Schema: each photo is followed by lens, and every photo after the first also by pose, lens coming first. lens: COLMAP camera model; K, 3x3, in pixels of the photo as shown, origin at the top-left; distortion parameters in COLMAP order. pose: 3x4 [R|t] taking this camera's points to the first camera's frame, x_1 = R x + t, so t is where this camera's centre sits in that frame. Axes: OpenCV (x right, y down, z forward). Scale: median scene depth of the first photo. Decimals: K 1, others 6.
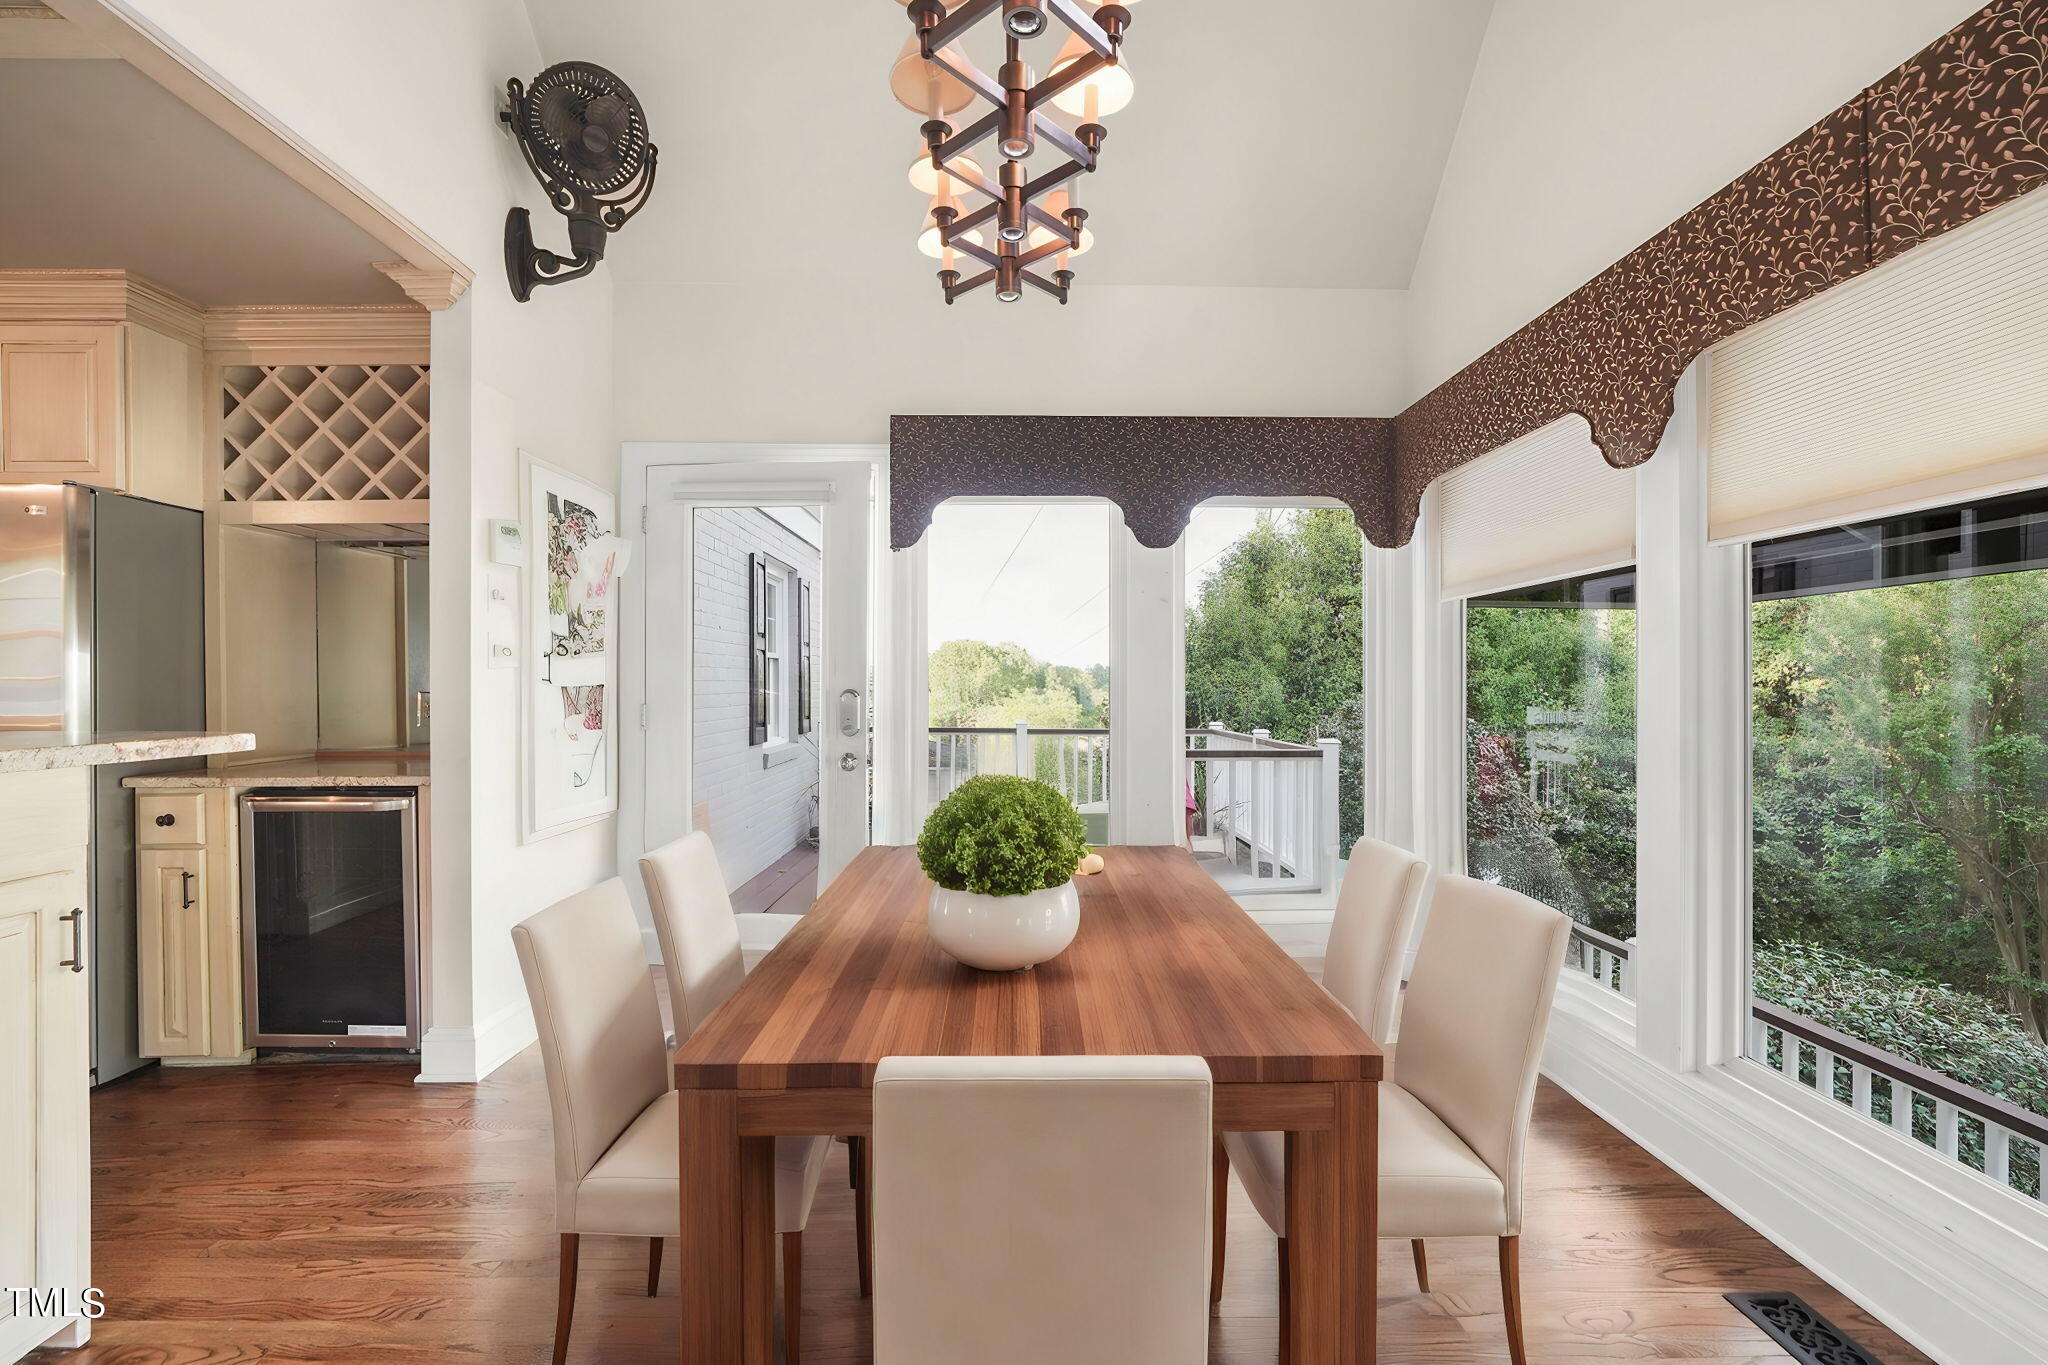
lens RADIAL K [[870.4, 0, 1023.0], [0, 870.4, 687.7], [0, 0, 1]] dist [-0.002979, 0.001122]
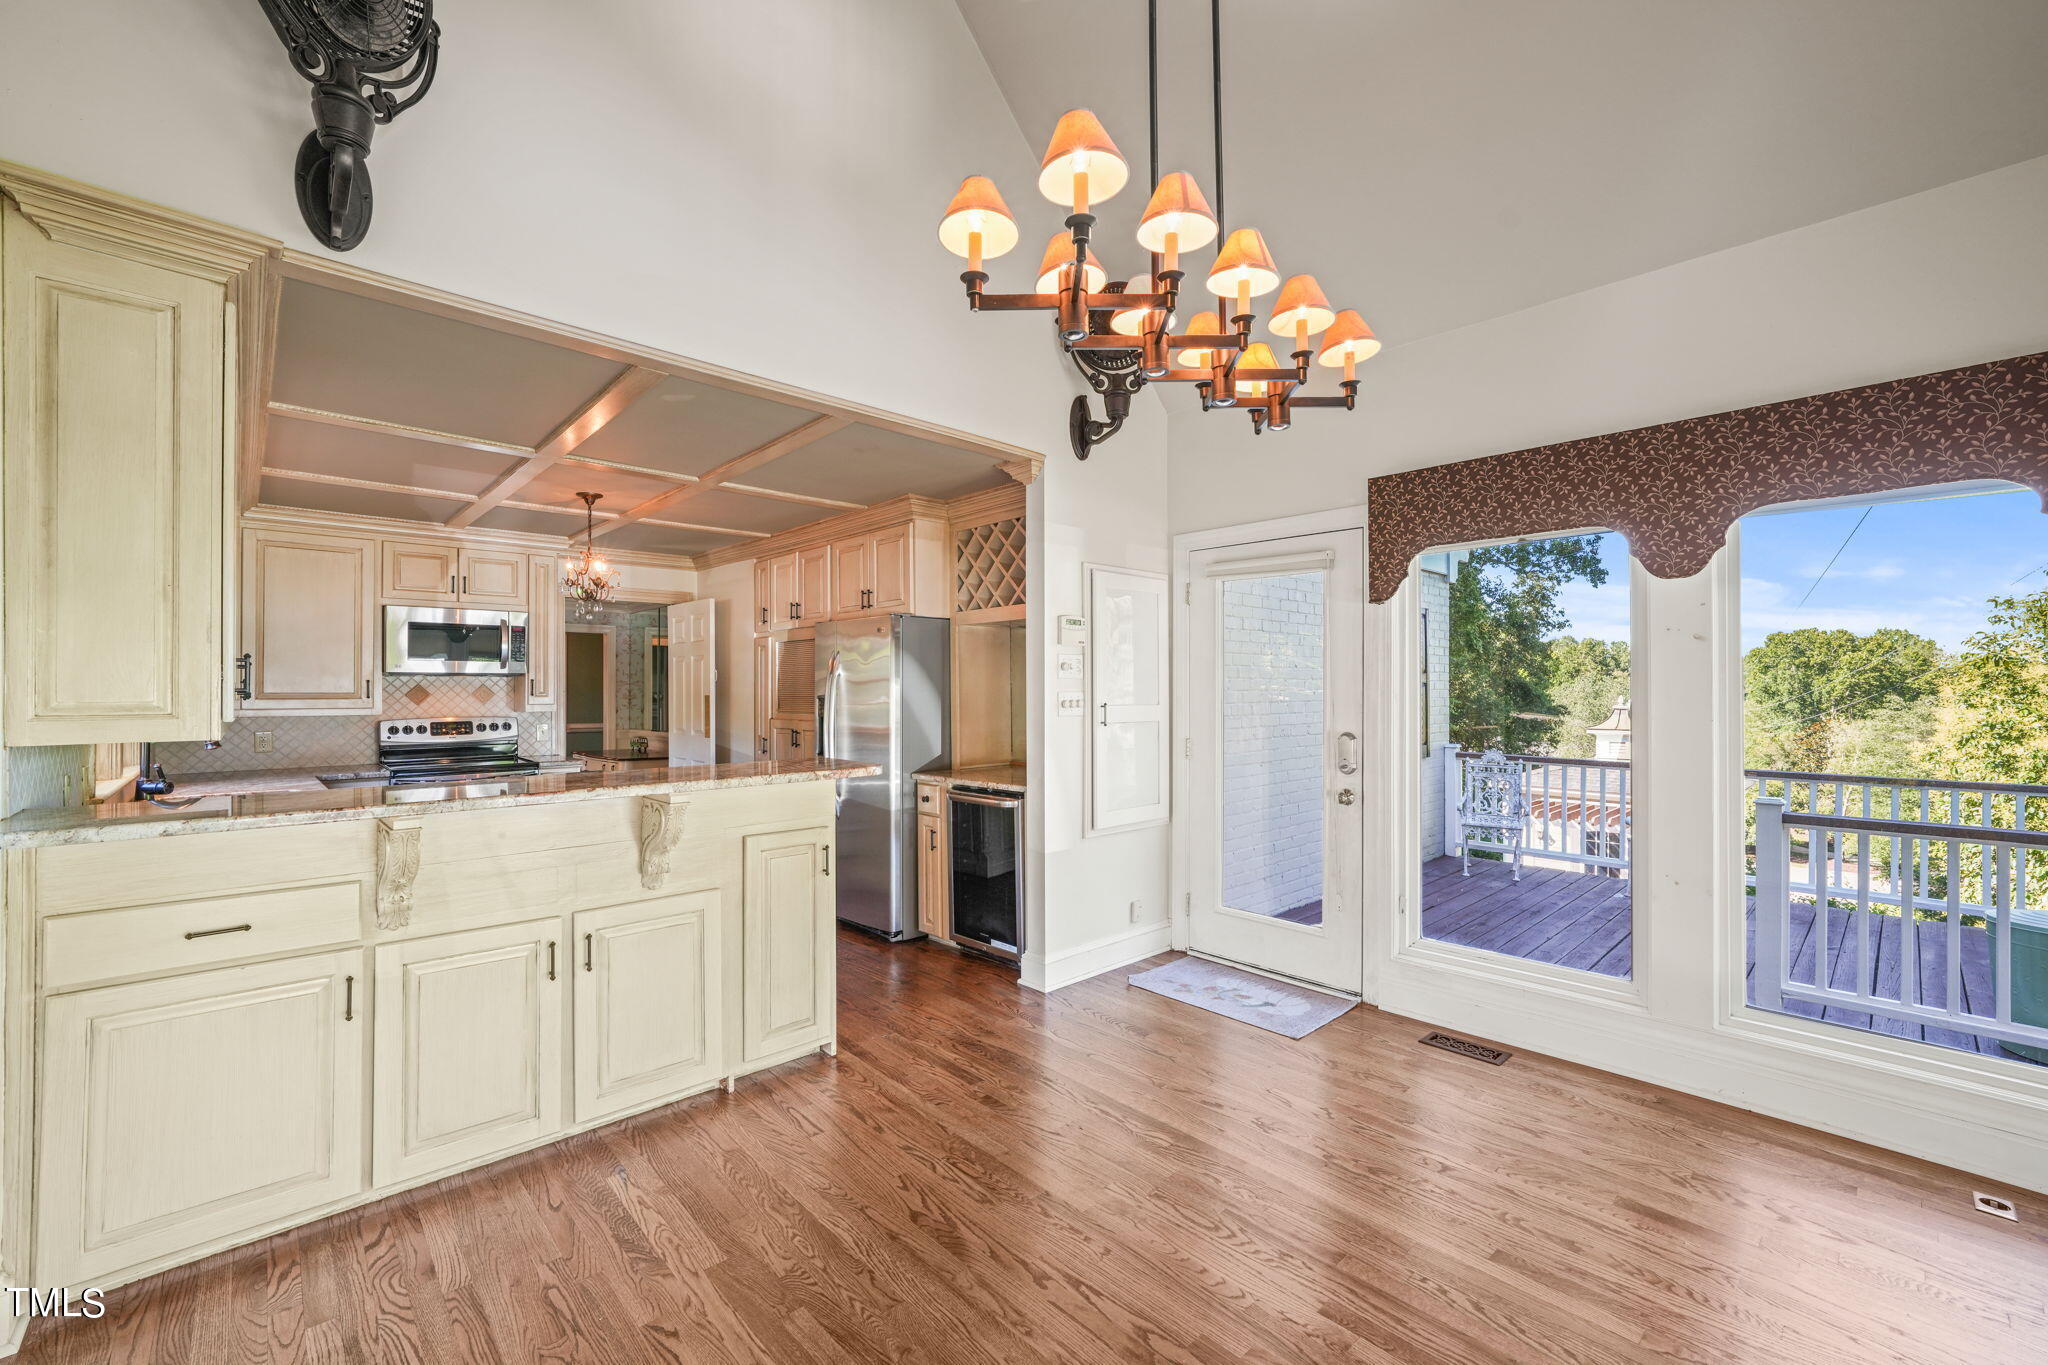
lens RADIAL K [[846.2, 0, 1009.7], [0, 846.2, 687.0], [0, 0, 1]] dist [-0.002746, 0.000028]
pose [[0.669193, -0.006406, -0.743061, 0.402190], [0.000379, 0.999966, -0.008279, -0.061558], [0.743088, 0.005259, 0.669173, -0.024208]]
